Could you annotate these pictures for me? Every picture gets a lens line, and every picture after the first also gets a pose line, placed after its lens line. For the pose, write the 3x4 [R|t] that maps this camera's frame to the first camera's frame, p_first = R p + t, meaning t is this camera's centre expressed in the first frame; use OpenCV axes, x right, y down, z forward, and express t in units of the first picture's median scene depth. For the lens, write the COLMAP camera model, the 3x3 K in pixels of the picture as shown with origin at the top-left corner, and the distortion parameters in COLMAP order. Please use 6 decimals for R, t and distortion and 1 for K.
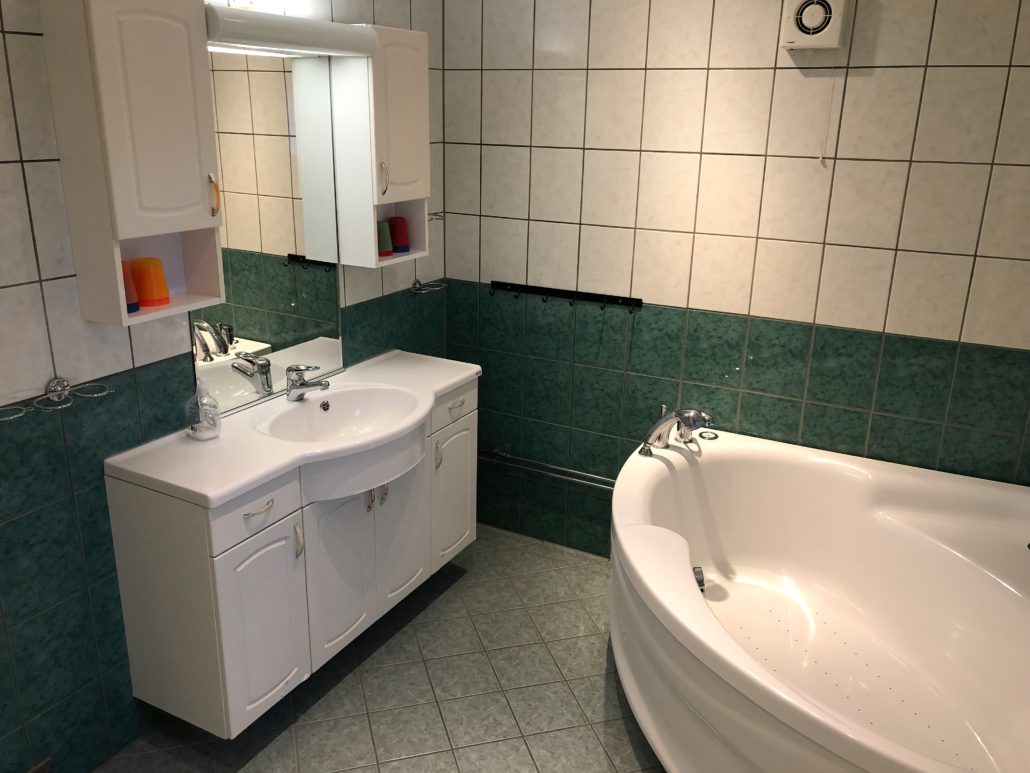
lens RADIAL K [[846.2, 0, 508.7], [0, 846.2, 381.5], [0, 0, 1]] dist [0.053838, -0.070315]
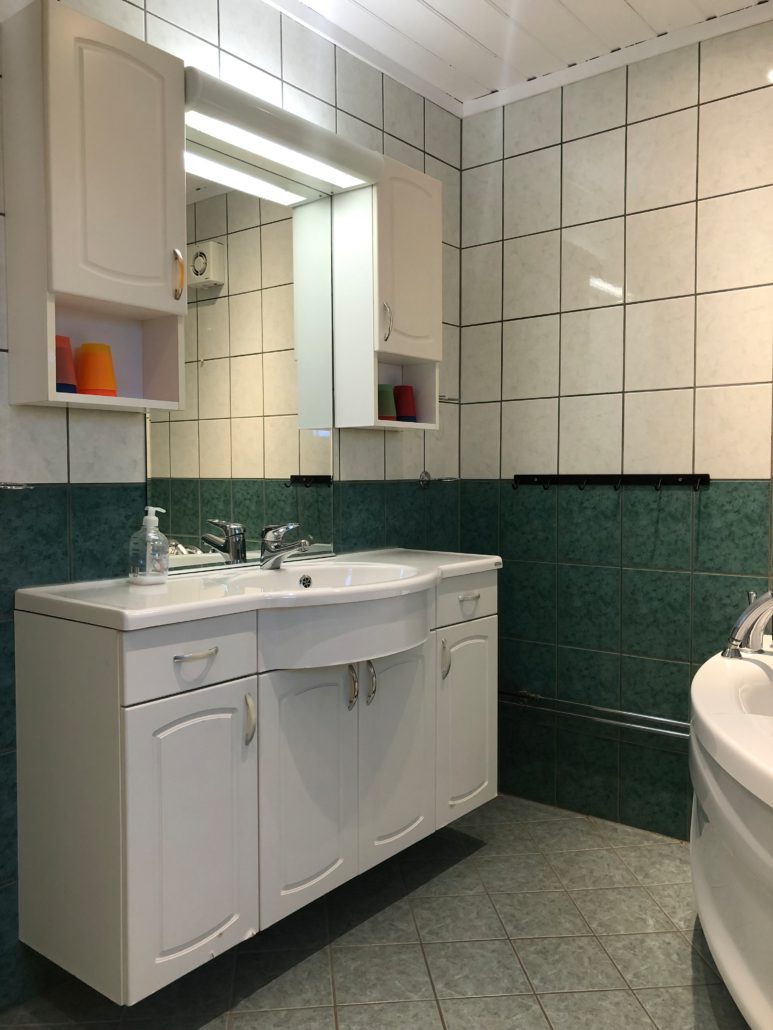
lens RADIAL K [[846.2, 0, 386.9], [0, 846.2, 513.6], [0, 0, 1]] dist [0.053838, -0.070315]
pose [[0.984551, -0.013723, -0.174557, 0.000663], [-0.033449, 0.963823, -0.264434, 0.165973], [0.171871, 0.266188, 0.948475, 0.220732]]
